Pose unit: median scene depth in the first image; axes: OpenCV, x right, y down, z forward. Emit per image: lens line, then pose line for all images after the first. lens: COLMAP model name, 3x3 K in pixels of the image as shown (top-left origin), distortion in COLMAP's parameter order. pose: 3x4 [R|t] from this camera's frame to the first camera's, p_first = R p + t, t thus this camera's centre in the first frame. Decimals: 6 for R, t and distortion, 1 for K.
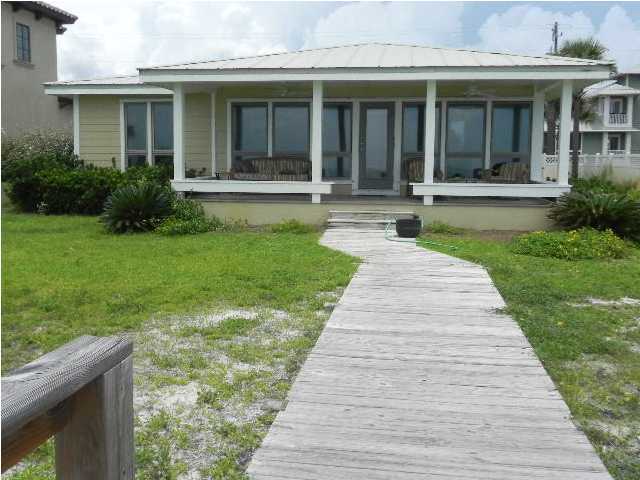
lens RADIAL K [[475.5, 0, 321.5], [0, 475.5, 220.2], [0, 0, 1]] dist [-0.024463, -0.003495]
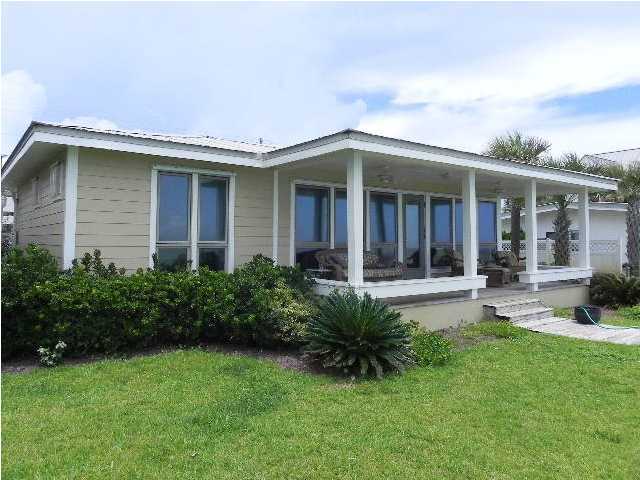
lens RADIAL K [[475.5, 0, 321.5], [0, 475.5, 220.2], [0, 0, 1]] dist [-0.024463, -0.003495]
pose [[0.710794, 0.023206, 0.703017, -0.750441], [0.081198, 0.990067, -0.114778, -0.087802], [-0.698698, 0.138668, 0.701850, 0.399152]]
